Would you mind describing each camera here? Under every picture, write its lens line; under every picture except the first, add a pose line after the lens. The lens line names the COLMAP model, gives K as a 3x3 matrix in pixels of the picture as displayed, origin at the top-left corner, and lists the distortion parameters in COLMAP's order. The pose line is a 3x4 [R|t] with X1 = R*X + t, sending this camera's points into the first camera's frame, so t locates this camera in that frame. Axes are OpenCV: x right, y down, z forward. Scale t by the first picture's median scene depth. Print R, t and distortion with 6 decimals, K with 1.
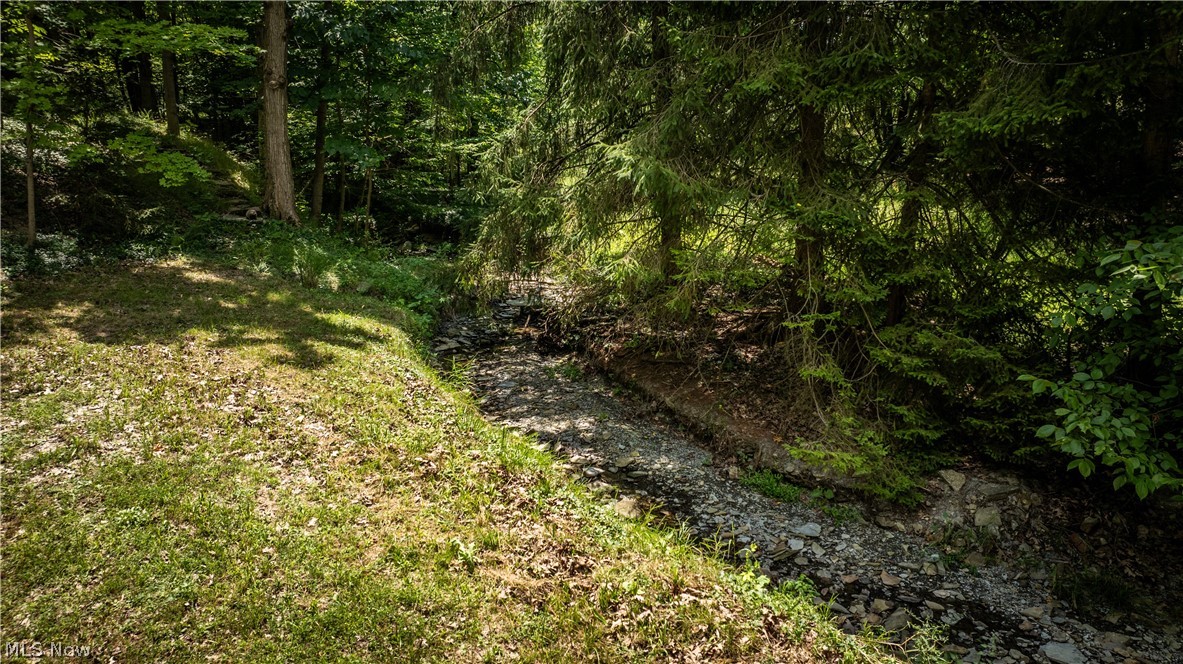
lens RADIAL K [[843.9, 0, 583.3], [0, 843.9, 325.4], [0, 0, 1]] dist [0.001850, 0.002502]
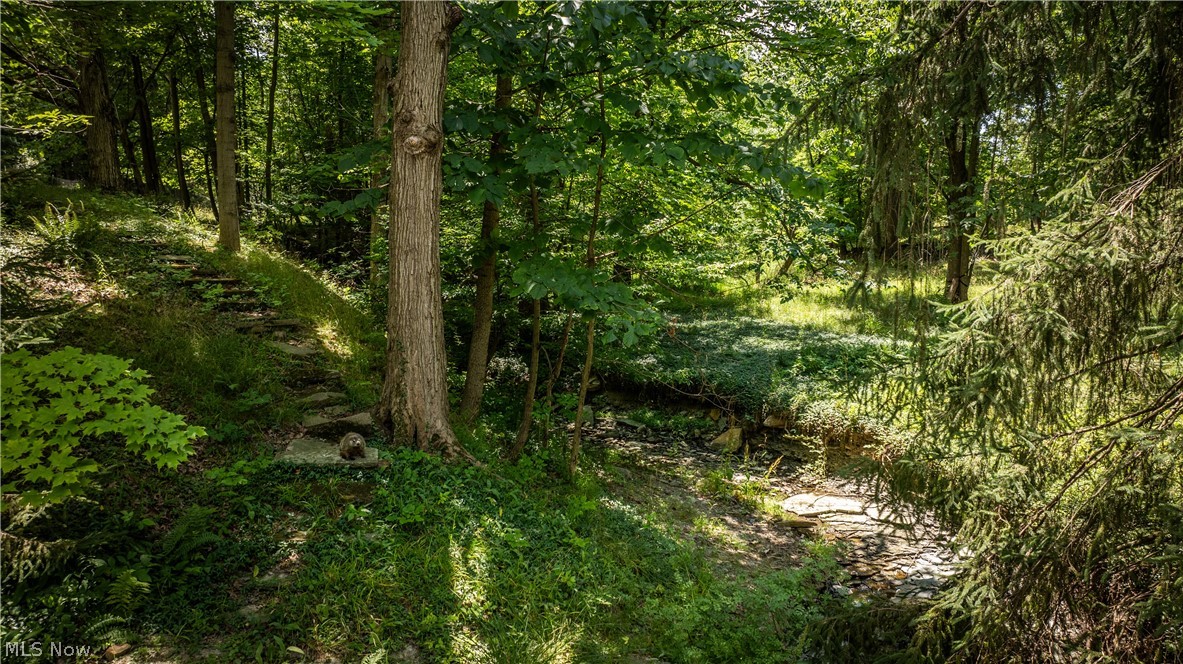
lens RADIAL K [[843.9, 0, 597.1], [0, 843.9, 337.5], [0, 0, 1]] dist [0.001850, 0.002502]
pose [[0.995861, 0.006015, -0.090685, -0.215878], [-0.015613, 0.994296, -0.105503, -0.130259], [0.089533, 0.106482, 0.990275, 0.543107]]
